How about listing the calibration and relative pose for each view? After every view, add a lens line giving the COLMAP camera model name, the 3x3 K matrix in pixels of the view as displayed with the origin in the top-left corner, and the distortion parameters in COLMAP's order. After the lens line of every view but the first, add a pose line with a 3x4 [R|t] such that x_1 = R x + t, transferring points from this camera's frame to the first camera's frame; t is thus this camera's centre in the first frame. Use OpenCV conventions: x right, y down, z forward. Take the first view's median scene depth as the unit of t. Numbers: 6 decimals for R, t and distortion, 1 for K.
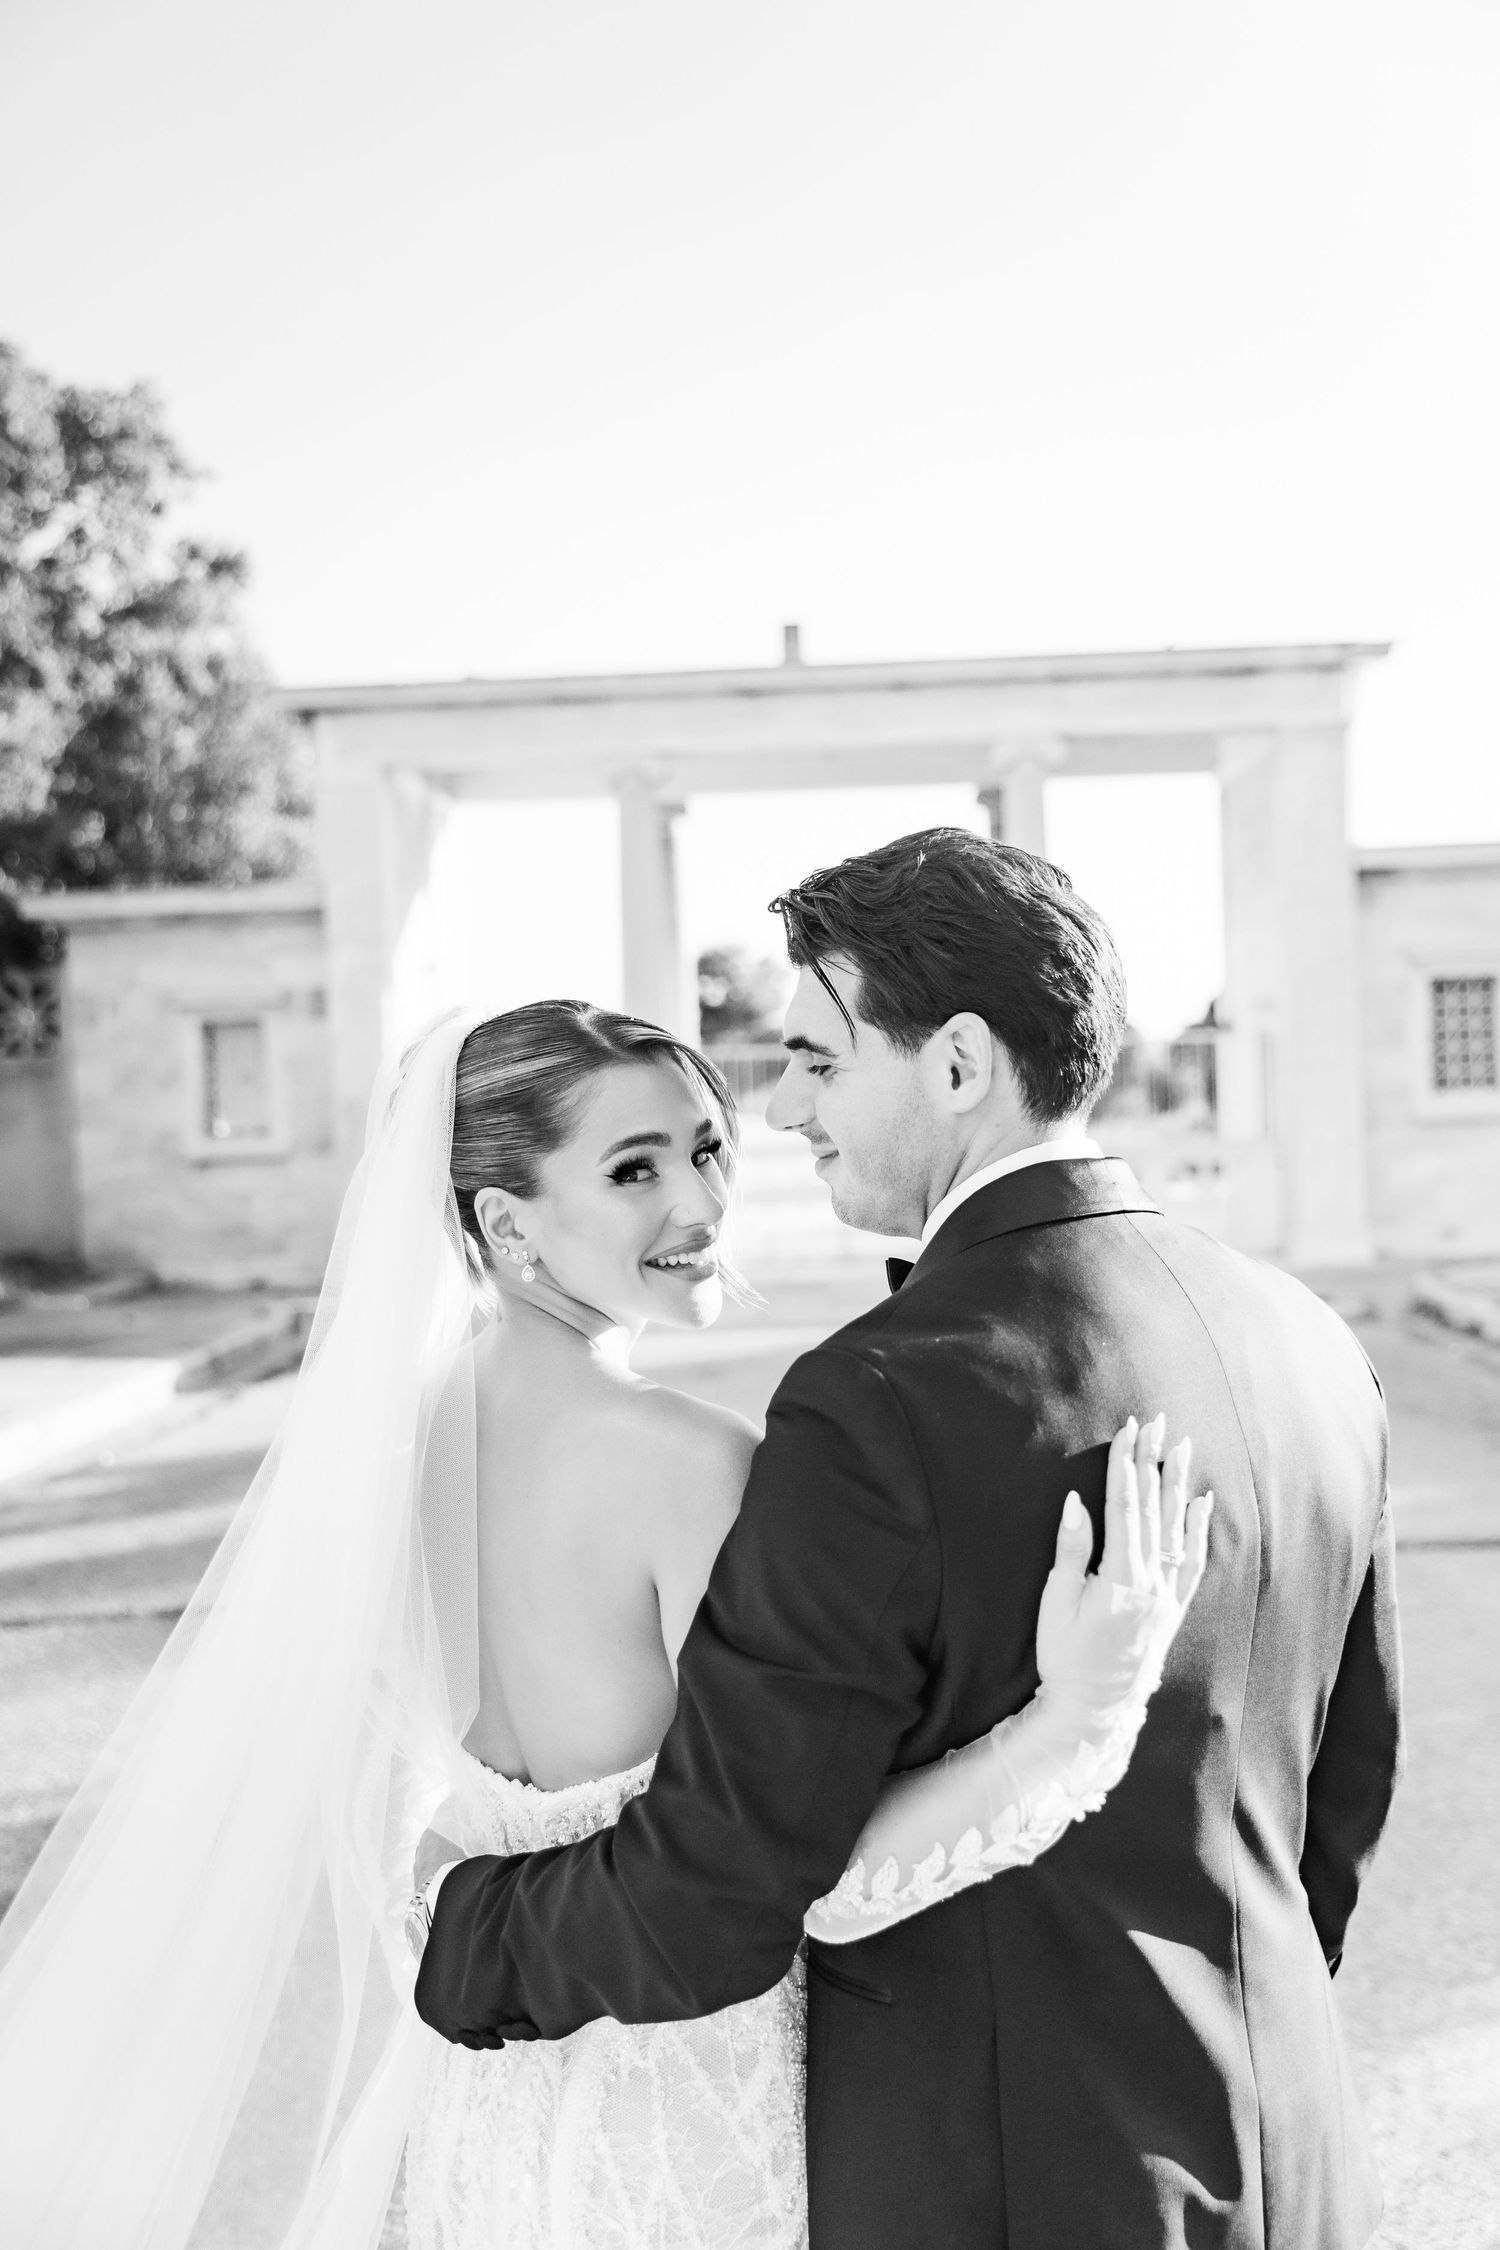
lens RADIAL K [[2288.0, 0, 755.9], [0, 2288.0, 1099.6], [0, 0, 1]] dist [0.037050, 0.003907]
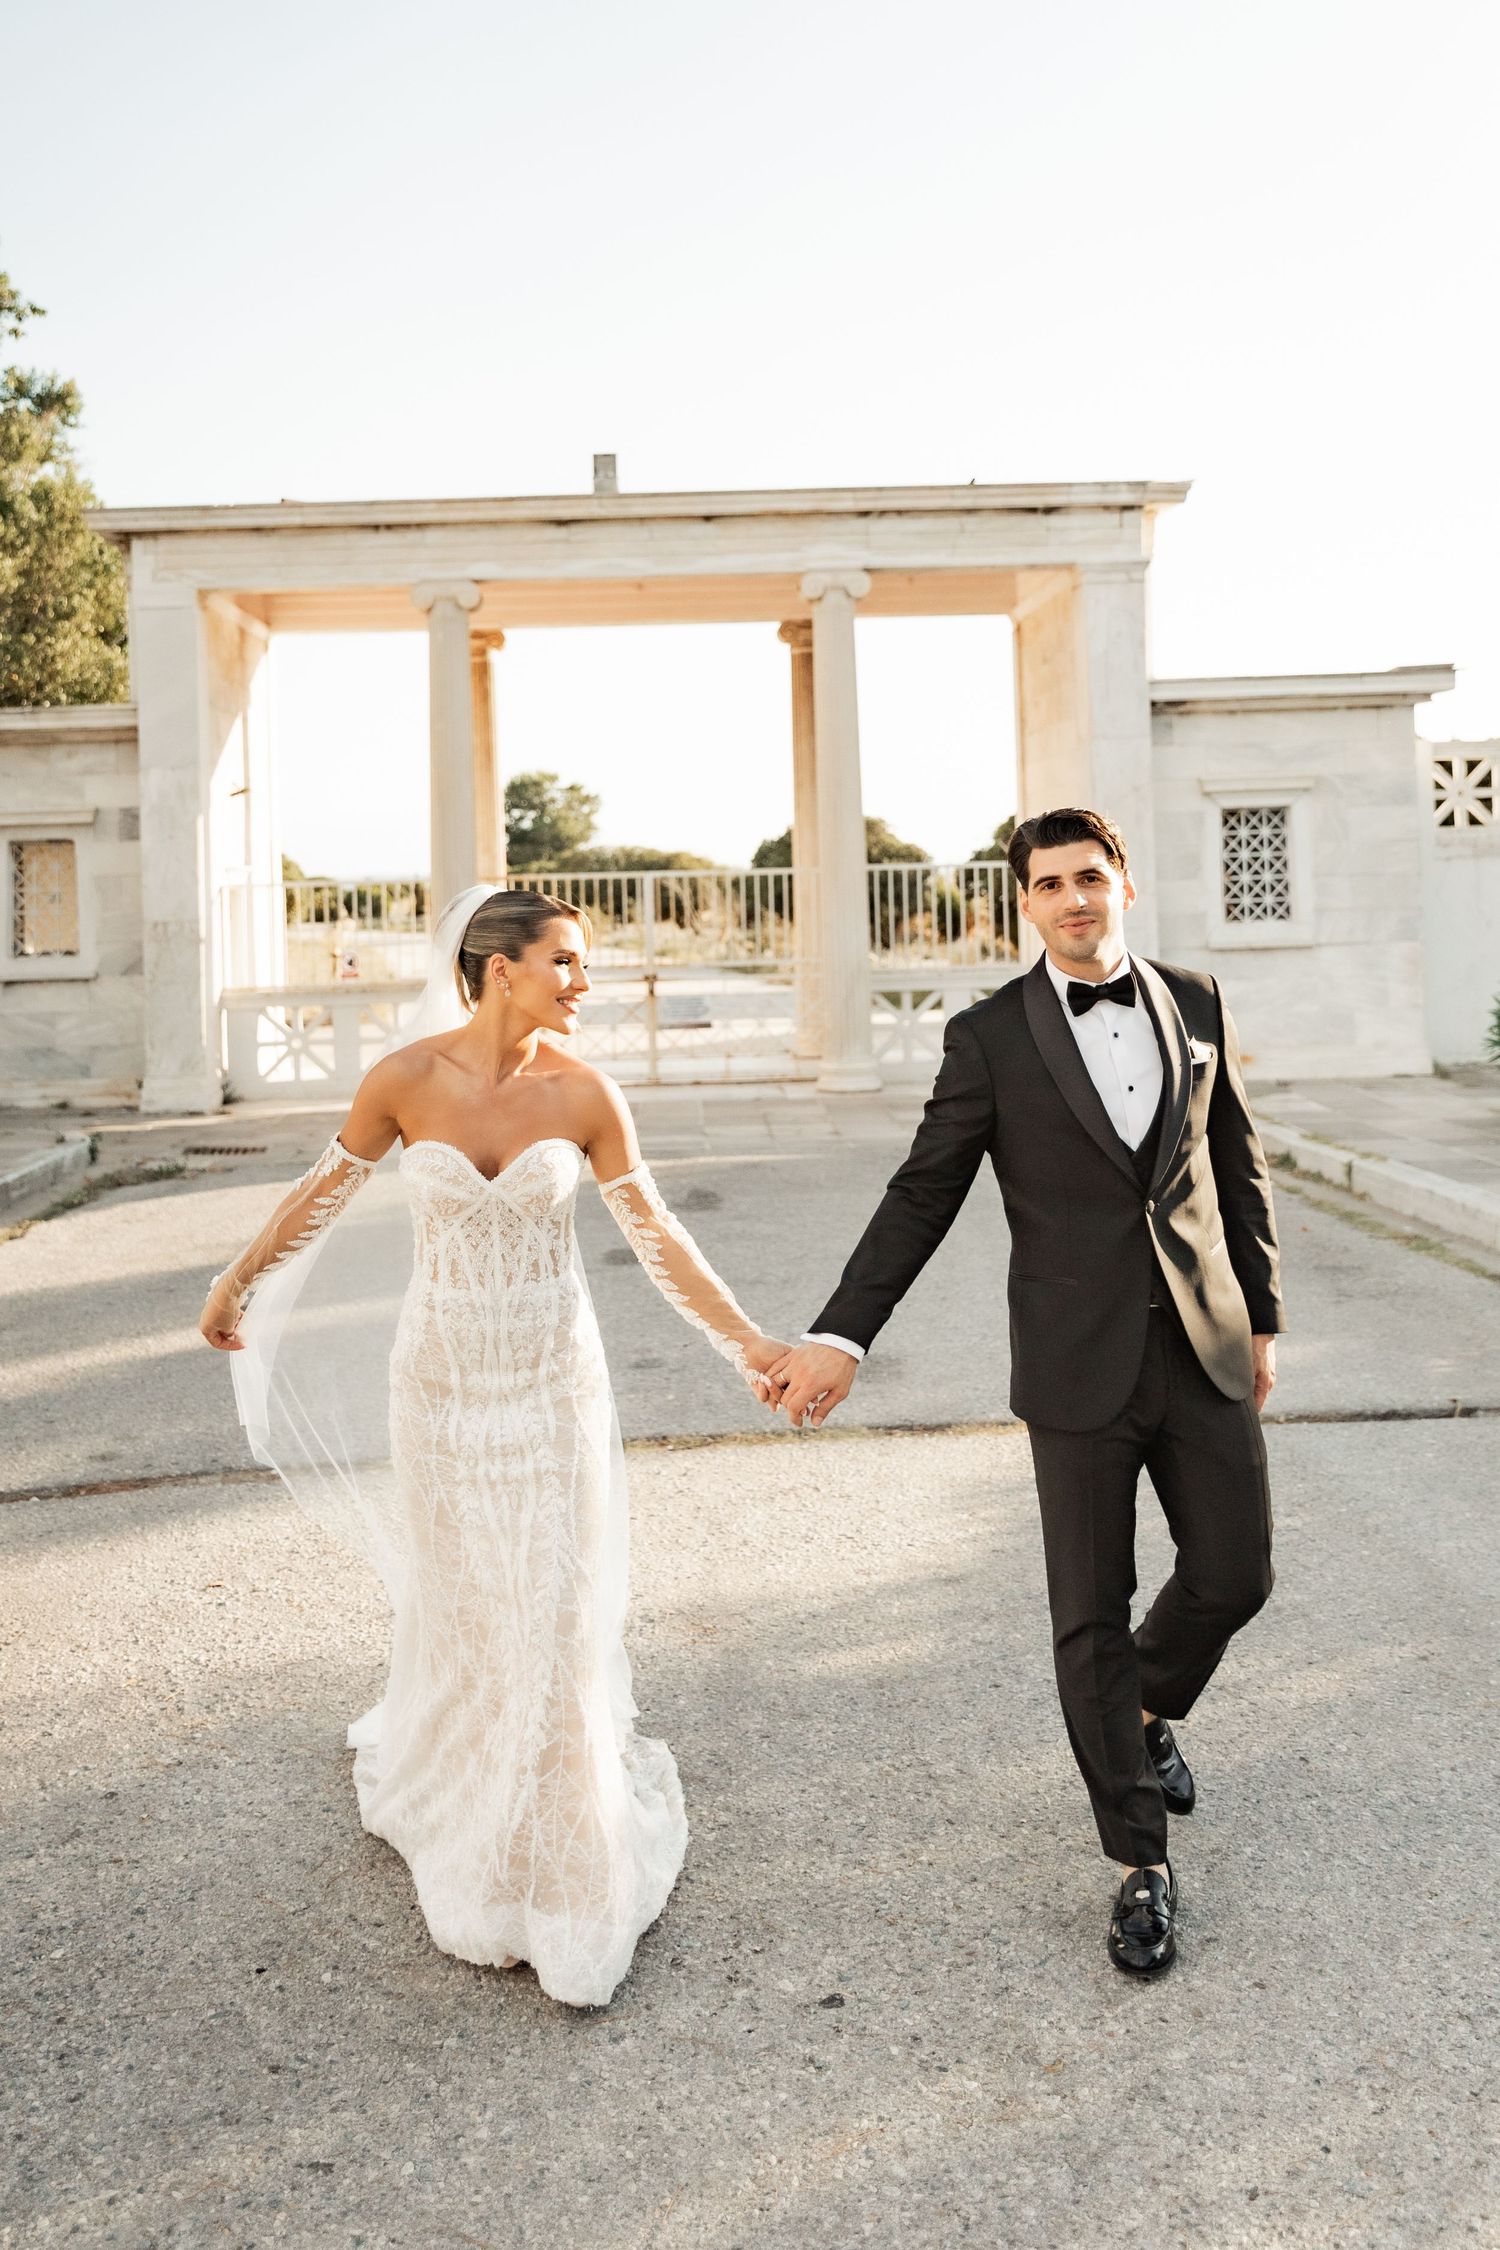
lens RADIAL K [[2129.4, 0, 665.3], [0, 2129.4, 832.0], [0, 0, 1]] dist [-0.005206, 0.010846]
pose [[0.998825, 0.009044, 0.047606, -0.001274], [-0.007045, 0.999093, -0.041985, -0.001213], [-0.047942, 0.041600, 0.997983, 0.060211]]
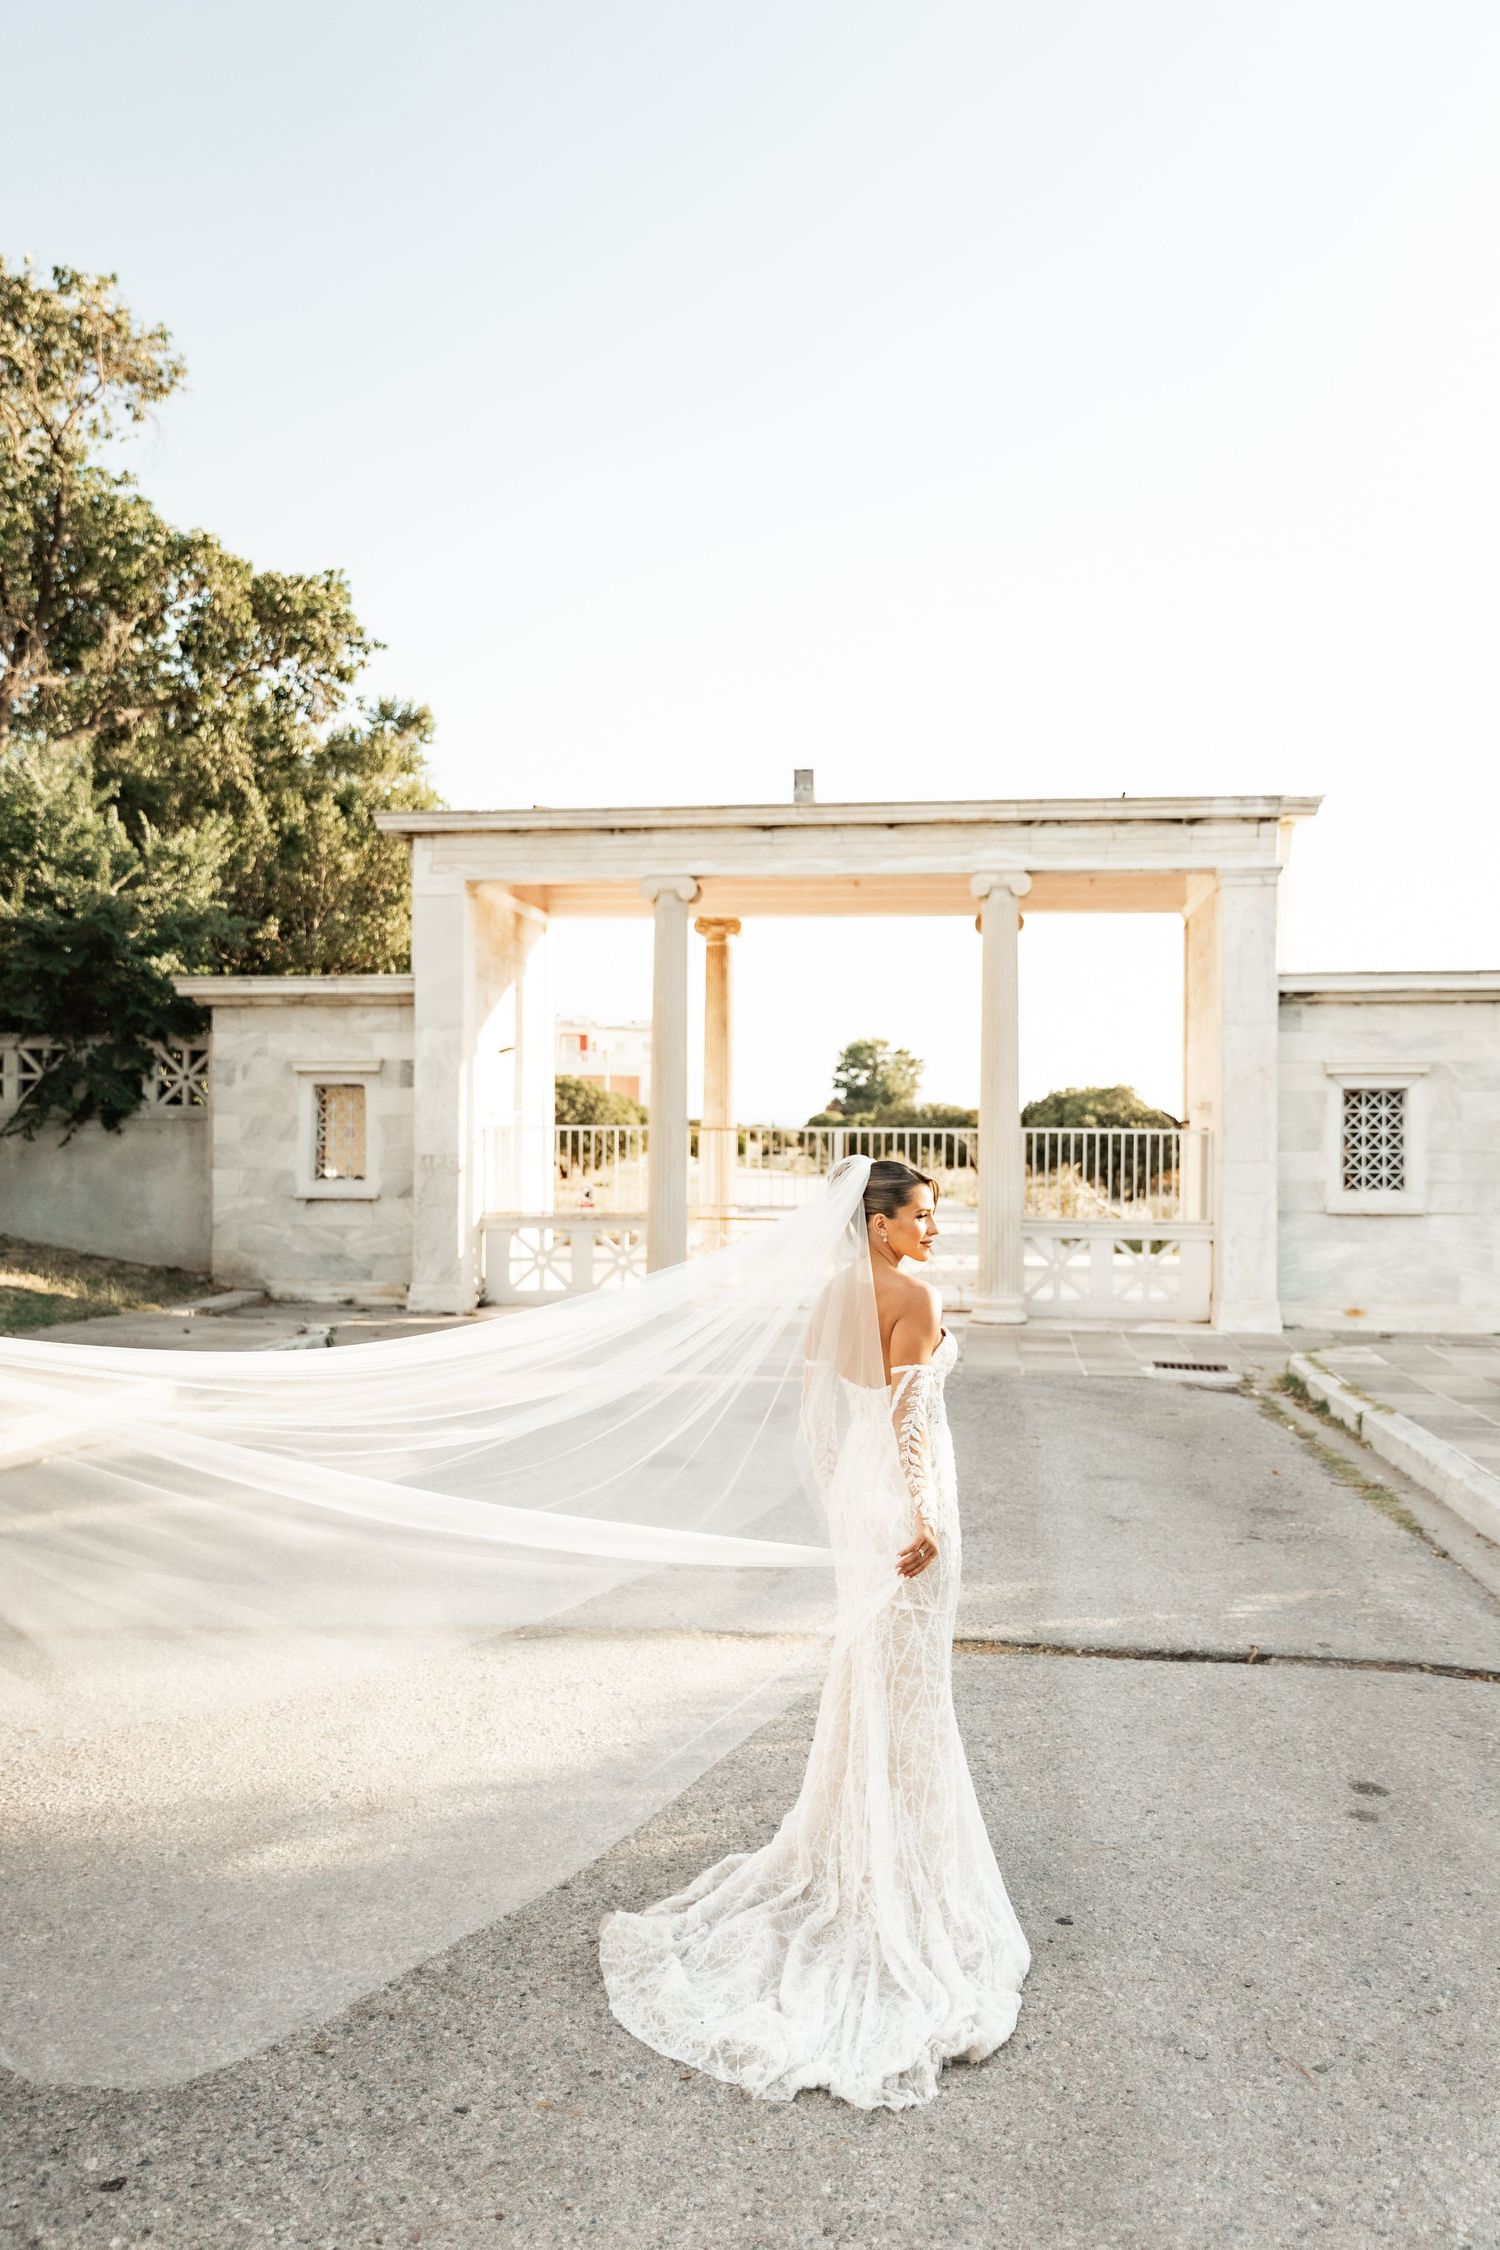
lens RADIAL K [[1774.3, 0, 748.4], [0, 1774.3, 1134.5], [0, 0, 1]] dist [0.008366, 0.003374]
pose [[0.994337, 0.043114, -0.097136, 0.081527], [-0.044438, 0.998946, -0.011510, -0.006928], [0.096538, 0.015761, 0.995205, 0.080875]]
